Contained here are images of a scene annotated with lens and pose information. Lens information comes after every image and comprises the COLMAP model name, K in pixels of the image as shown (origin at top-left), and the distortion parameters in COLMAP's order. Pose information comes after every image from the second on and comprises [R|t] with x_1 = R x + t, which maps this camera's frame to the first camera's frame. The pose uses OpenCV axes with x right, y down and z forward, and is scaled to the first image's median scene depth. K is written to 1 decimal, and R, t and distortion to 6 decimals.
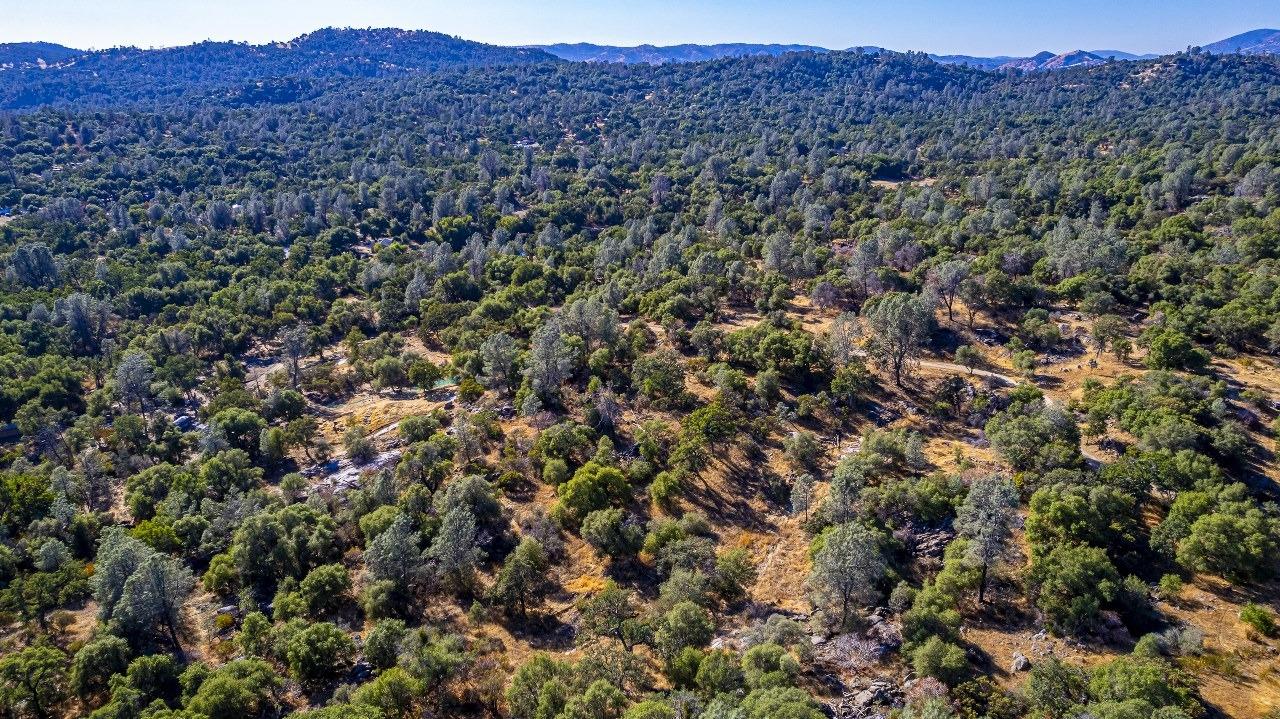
lens RADIAL K [[819.7, 0, 640.0], [0, 819.7, 359.5], [0, 0, 1]] dist [-0.080059, 0.090234]
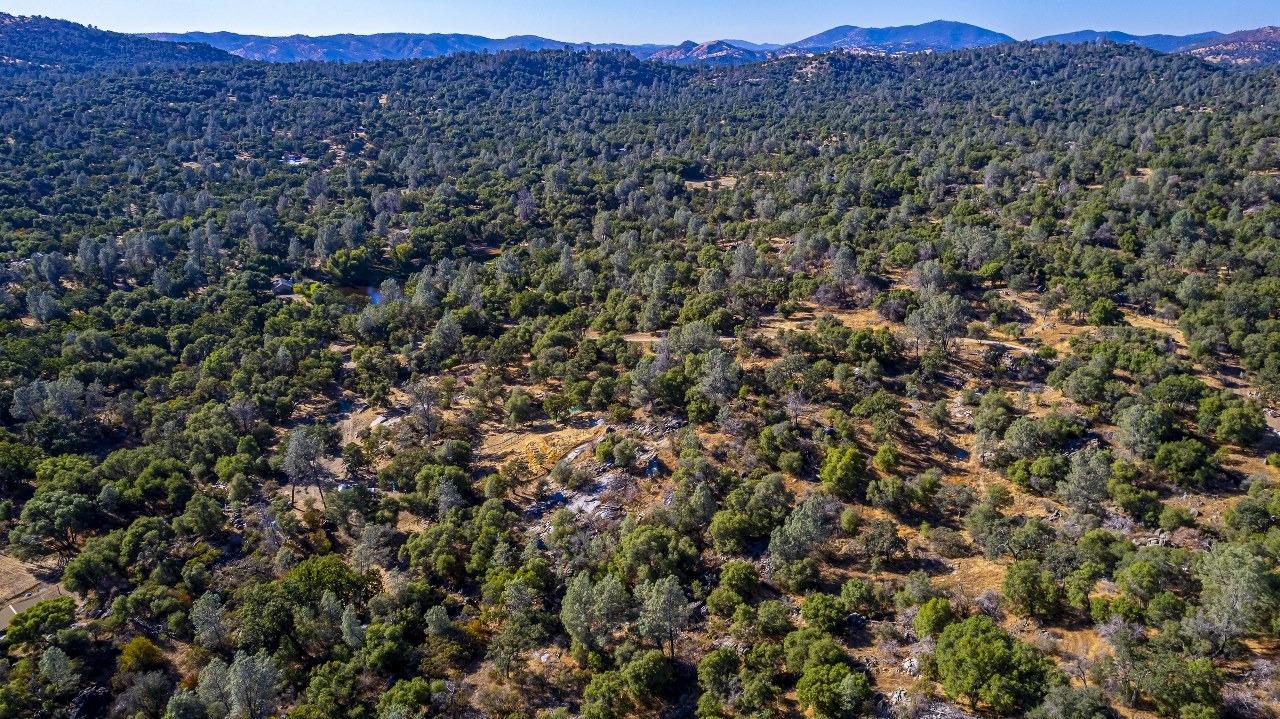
lens RADIAL K [[819.7, 0, 640.0], [0, 819.7, 359.5], [0, 0, 1]] dist [-0.080059, 0.090234]
pose [[0.923387, -0.133245, 0.360004, -0.265192], [0.128471, 0.991013, 0.037274, -0.034319], [-0.361735, 0.011831, 0.932206, -0.034630]]
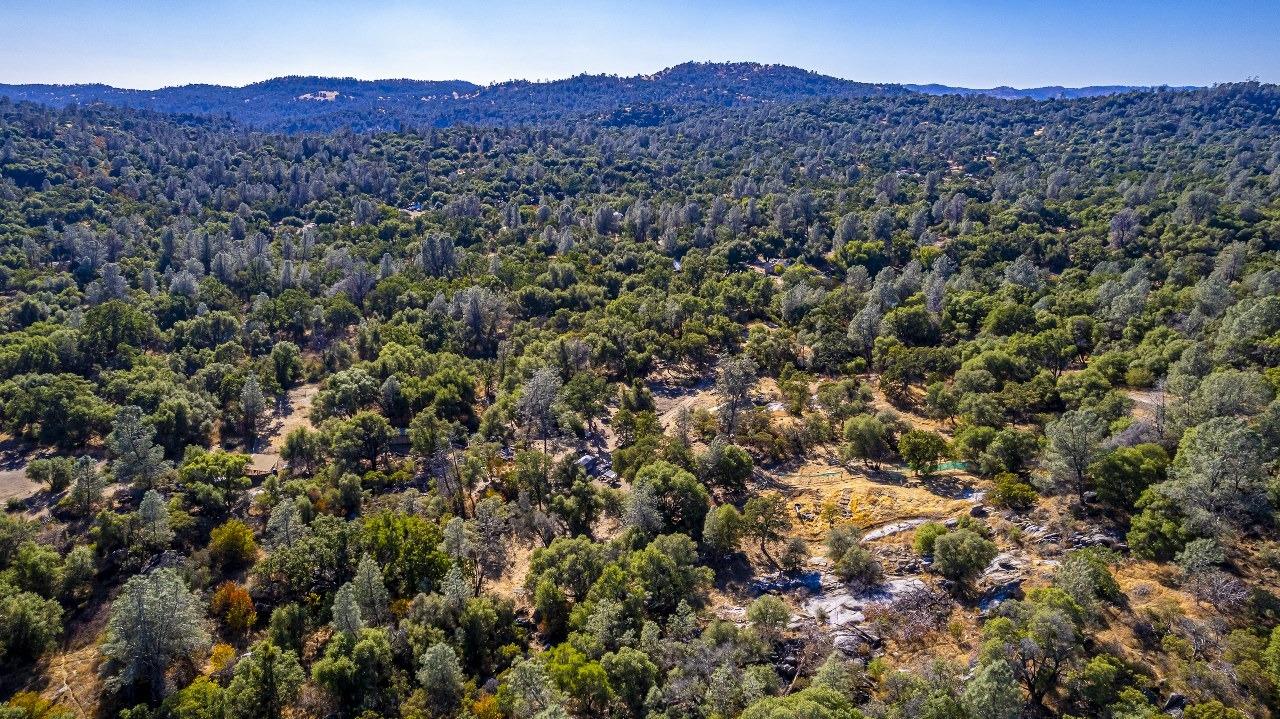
lens RADIAL K [[819.7, 0, 640.0], [0, 819.7, 359.5], [0, 0, 1]] dist [-0.080059, 0.090234]
pose [[0.924410, 0.123150, -0.360970, -0.118714], [-0.139440, 0.990042, -0.019327, -0.005283], [0.354996, 0.068200, 0.932377, 0.136578]]
